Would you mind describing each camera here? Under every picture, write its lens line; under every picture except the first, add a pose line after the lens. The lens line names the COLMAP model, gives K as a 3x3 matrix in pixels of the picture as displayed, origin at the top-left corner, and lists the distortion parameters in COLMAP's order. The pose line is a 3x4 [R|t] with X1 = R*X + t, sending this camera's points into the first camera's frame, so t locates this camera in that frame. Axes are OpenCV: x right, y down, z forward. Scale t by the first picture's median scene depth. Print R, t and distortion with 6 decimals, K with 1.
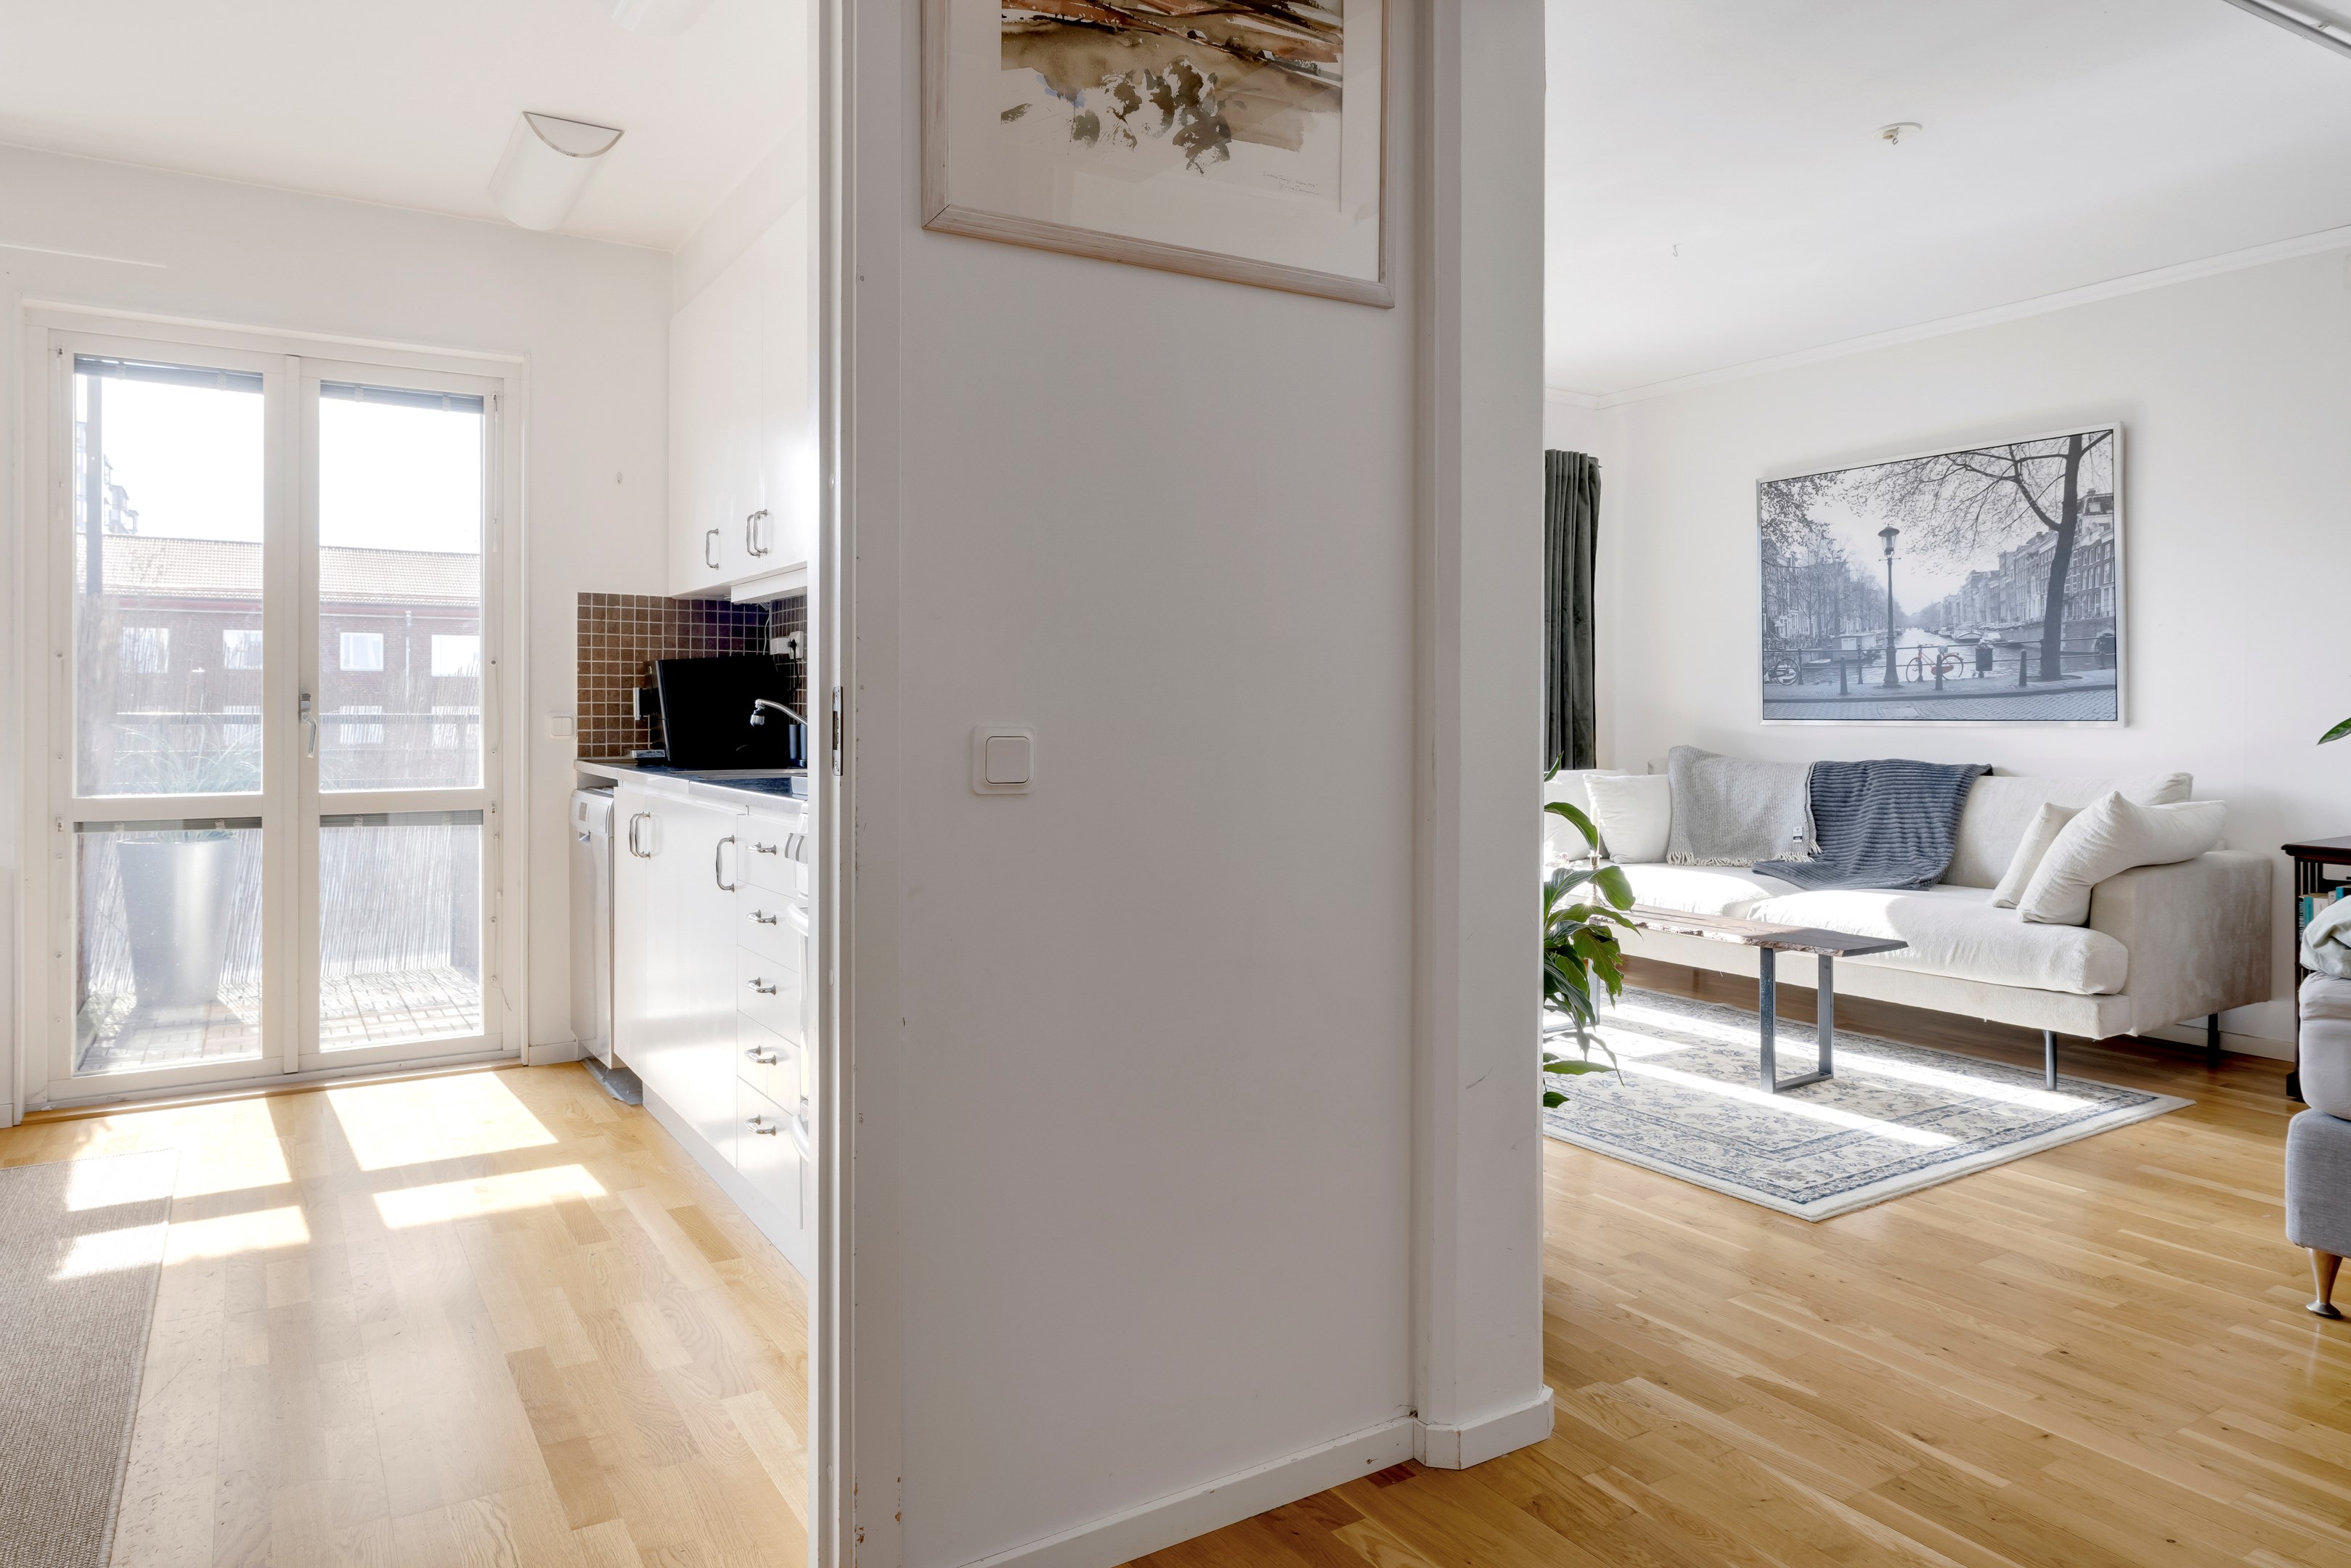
lens RADIAL K [[1440.4, 0, 1170.2], [0, 1440.4, 709.9], [0, 0, 1]] dist [-0.001762, 0.001409]
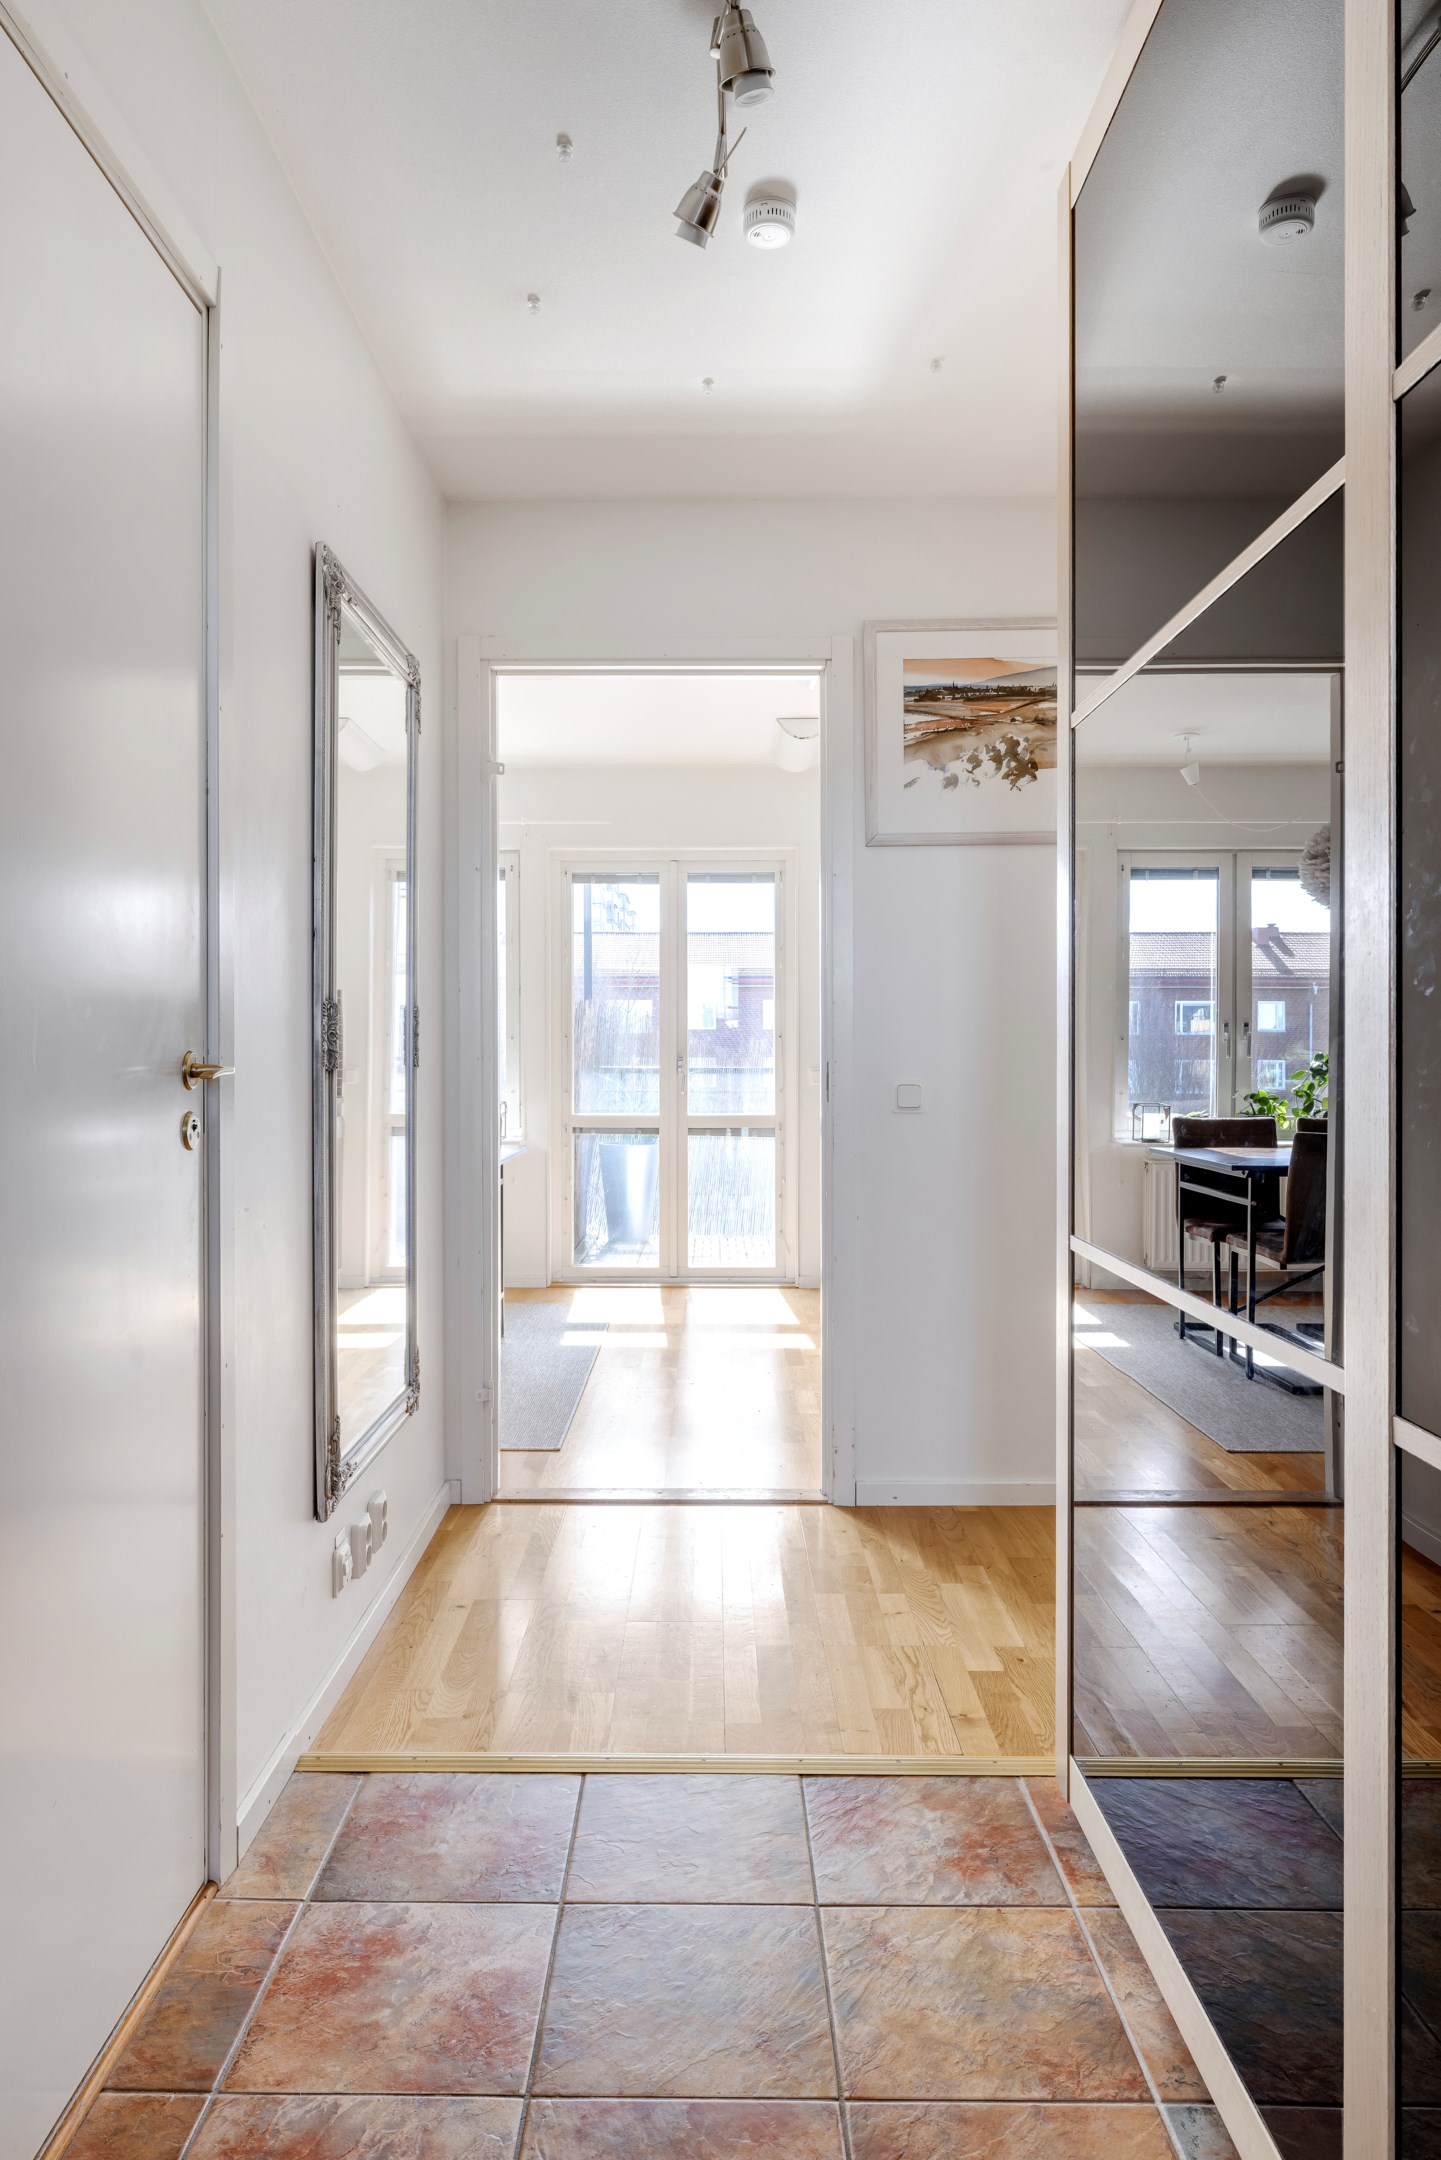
lens RADIAL K [[1305.5, 0, 720.5], [0, 1305.5, 1080.0], [0, 0, 1]] dist [0.000299, 0.000581]
pose [[0.849474, 0.008376, -0.527564, 0.252128], [-0.000496, 0.999886, 0.015077, -0.006578], [0.527630, -0.012545, 0.849382, -0.286531]]
